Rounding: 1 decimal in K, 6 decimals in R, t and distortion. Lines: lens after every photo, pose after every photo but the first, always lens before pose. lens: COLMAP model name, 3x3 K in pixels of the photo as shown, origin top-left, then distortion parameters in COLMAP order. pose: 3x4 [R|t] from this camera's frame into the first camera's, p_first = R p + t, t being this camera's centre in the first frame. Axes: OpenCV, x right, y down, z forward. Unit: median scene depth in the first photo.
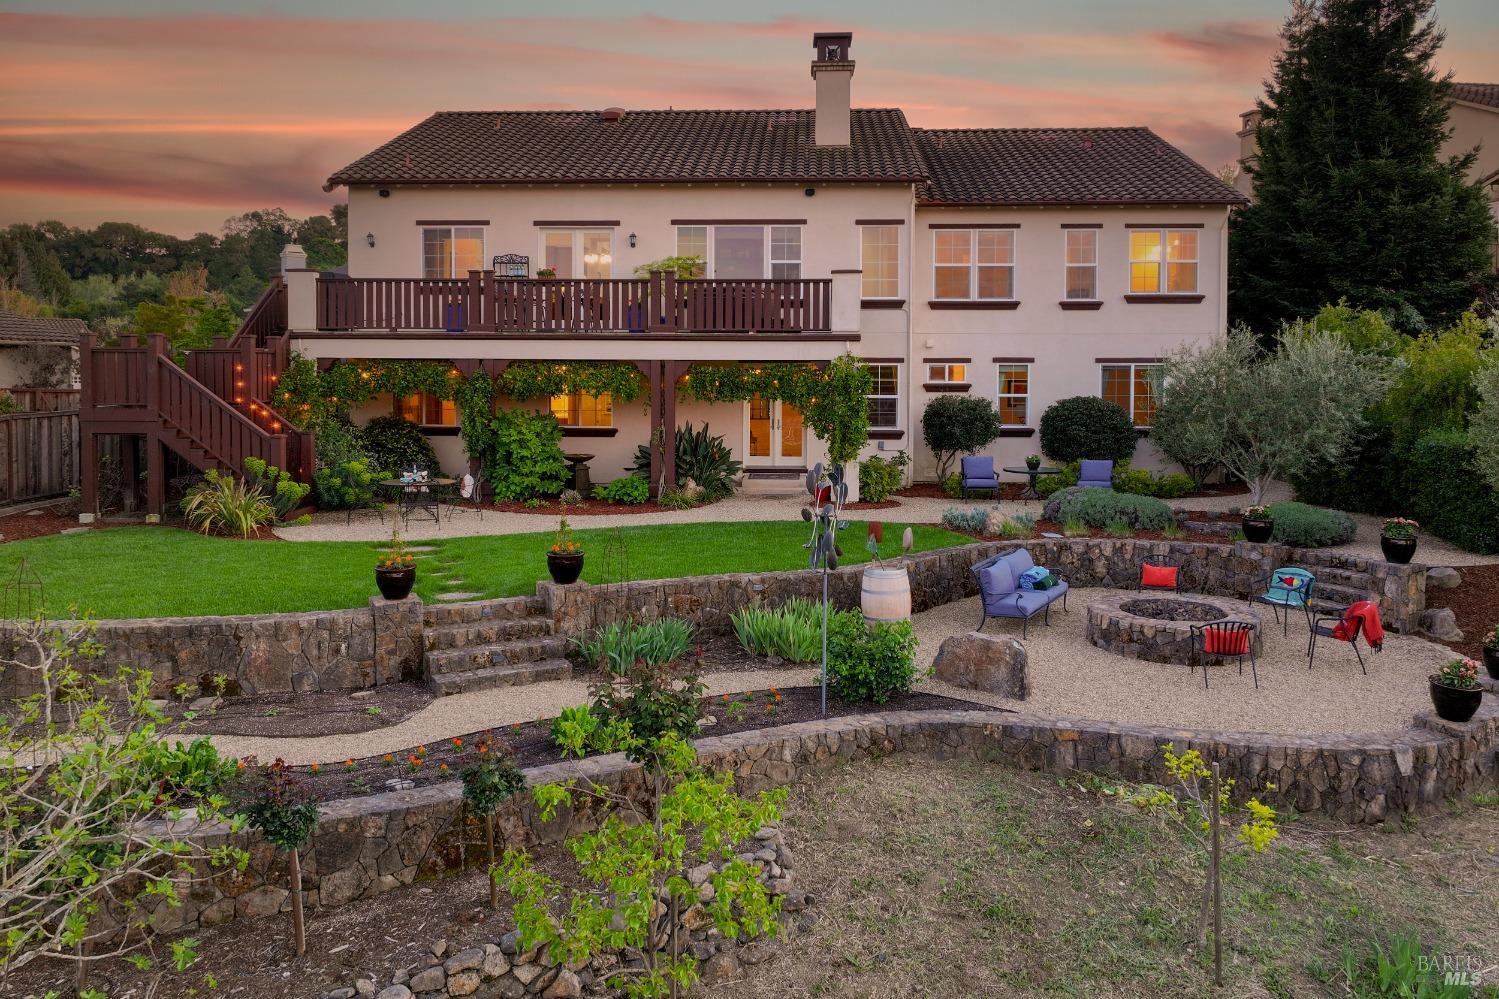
lens RADIAL K [[1097.8, 0, 748.0], [0, 1097.8, 307.9], [0, 0, 1]] dist [0.009839, -0.009497]
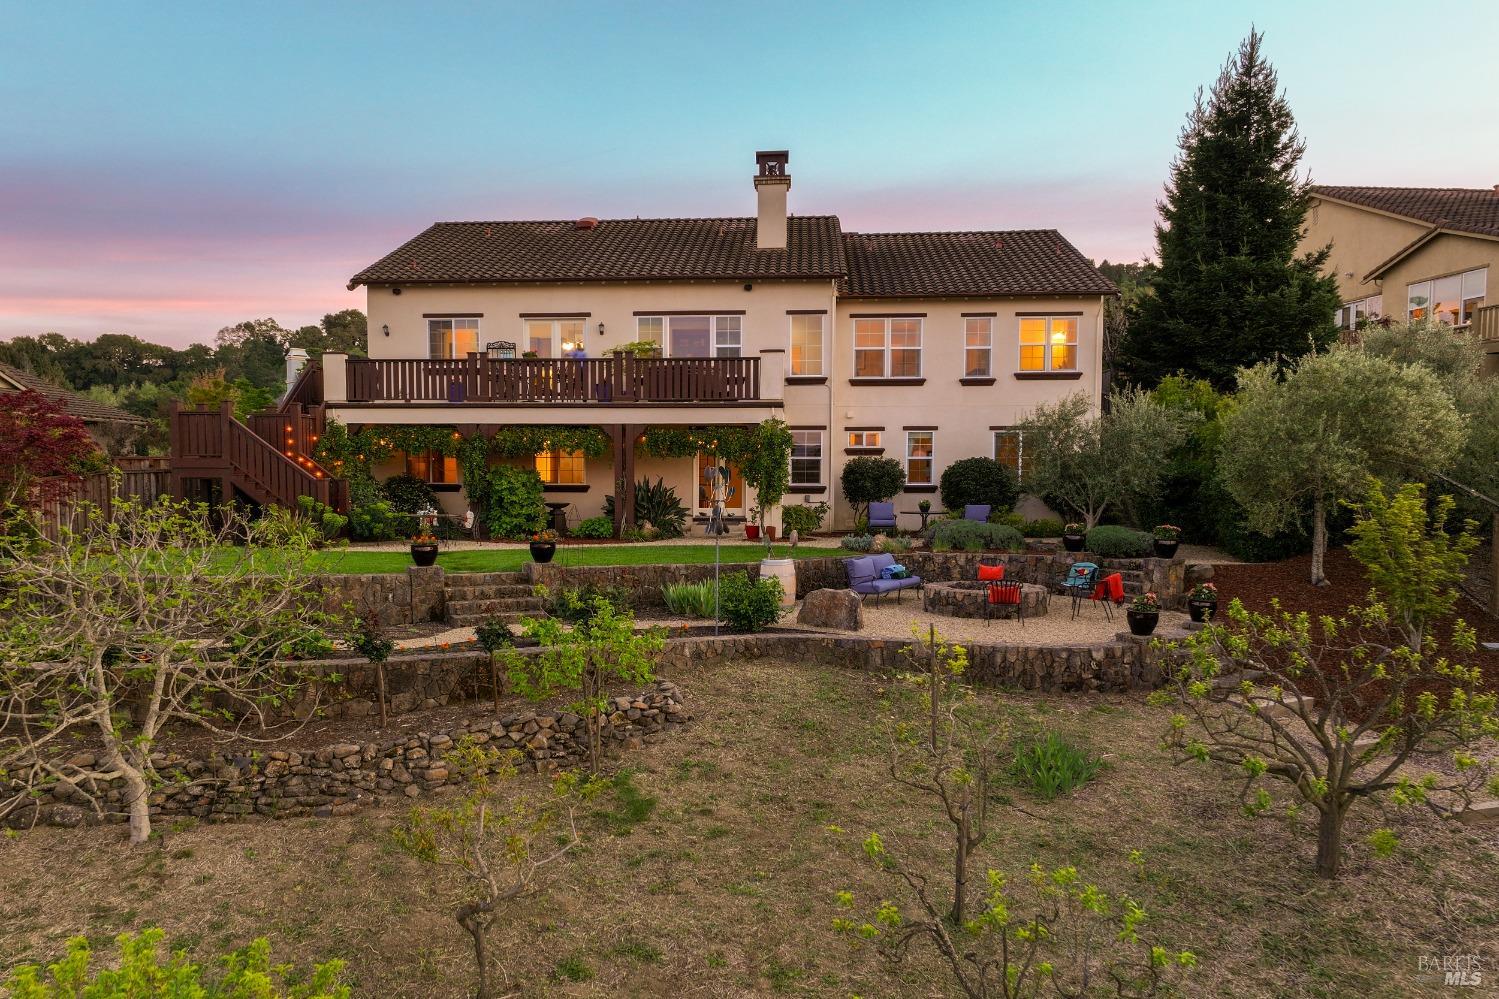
lens RADIAL K [[1093.6, 0, 689.6], [0, 1093.6, 452.3], [0, 0, 1]] dist [0.021772, -0.063888]
pose [[0.999151, -0.001429, -0.041180, 0.044747], [0.002858, 0.999395, 0.034673, 0.035146], [0.041105, -0.034762, 0.998550, -0.216601]]
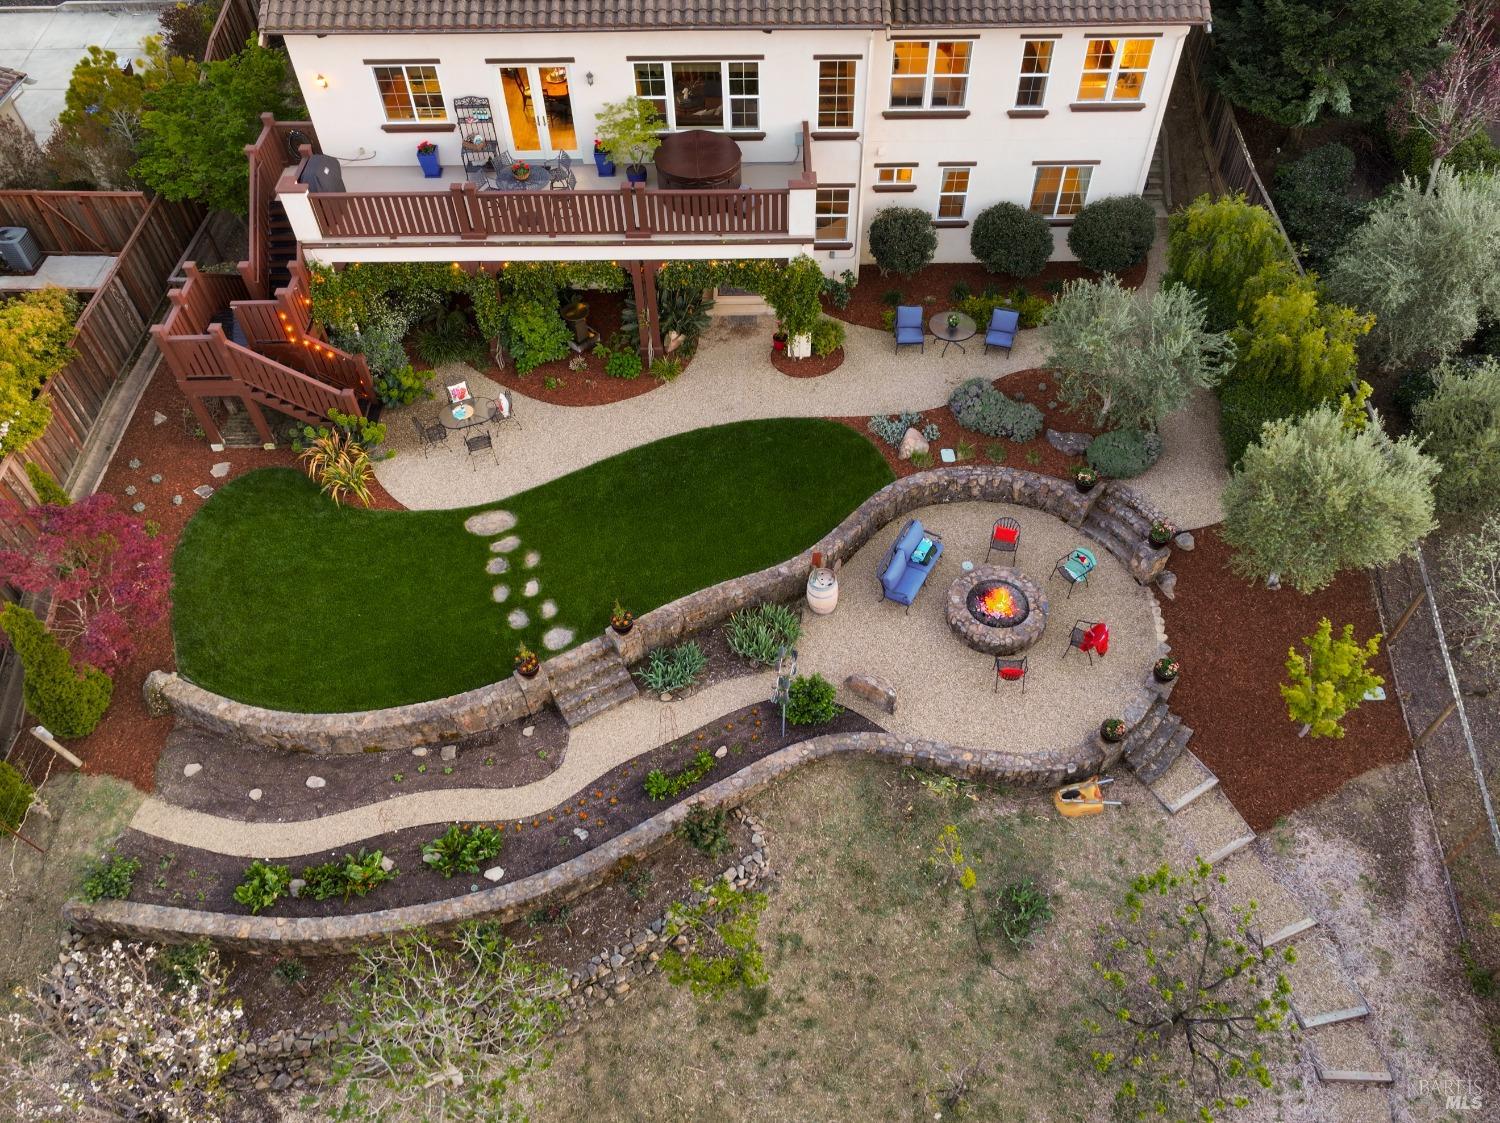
lens RADIAL K [[1138.7, 0, 758.7], [0, 1138.7, 563.2], [0, 0, 1]] dist [-0.009665, -0.003754]
pose [[0.998207, -0.054971, 0.023688, -0.001138], [0.017040, 0.640323, 0.767916, -0.621565], [-0.057381, -0.766136, 0.640112, -0.003380]]
